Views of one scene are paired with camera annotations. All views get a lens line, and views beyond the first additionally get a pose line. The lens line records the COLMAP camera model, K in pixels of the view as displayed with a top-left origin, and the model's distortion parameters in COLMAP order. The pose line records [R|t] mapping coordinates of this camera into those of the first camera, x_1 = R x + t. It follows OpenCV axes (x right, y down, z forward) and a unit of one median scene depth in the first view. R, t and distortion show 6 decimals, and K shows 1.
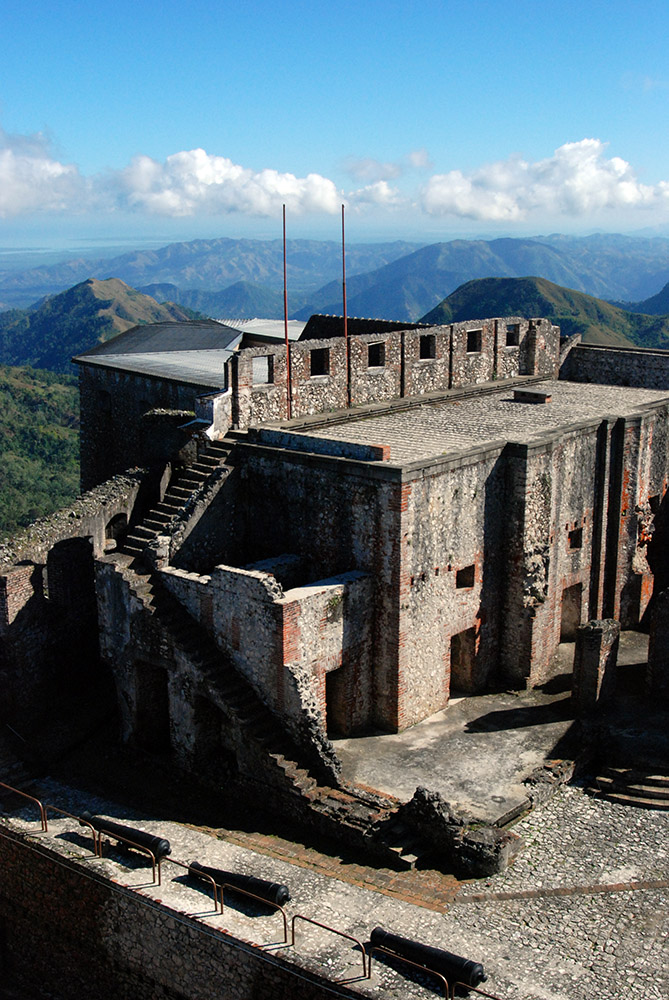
lens RADIAL K [[1308.4, 0, 334.9], [0, 1308.4, 500.4], [0, 0, 1]] dist [-0.089873, 0.000000]
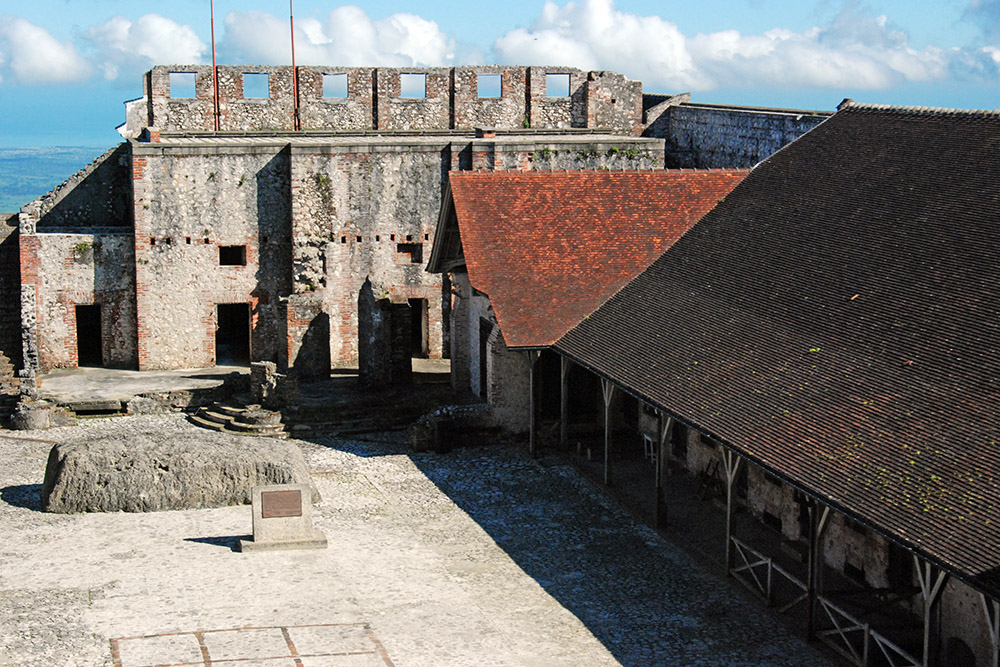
lens RADIAL K [[2036.2, 0, 500.2], [0, 2036.2, 334.6], [0, 0, 1]] dist [0.164269, 0.000000]
pose [[0.777931, 0.078275, -0.623455, 1.395791], [-0.140547, 0.988748, -0.051233, 0.185616], [0.612429, 0.127480, 0.780179, -0.249466]]
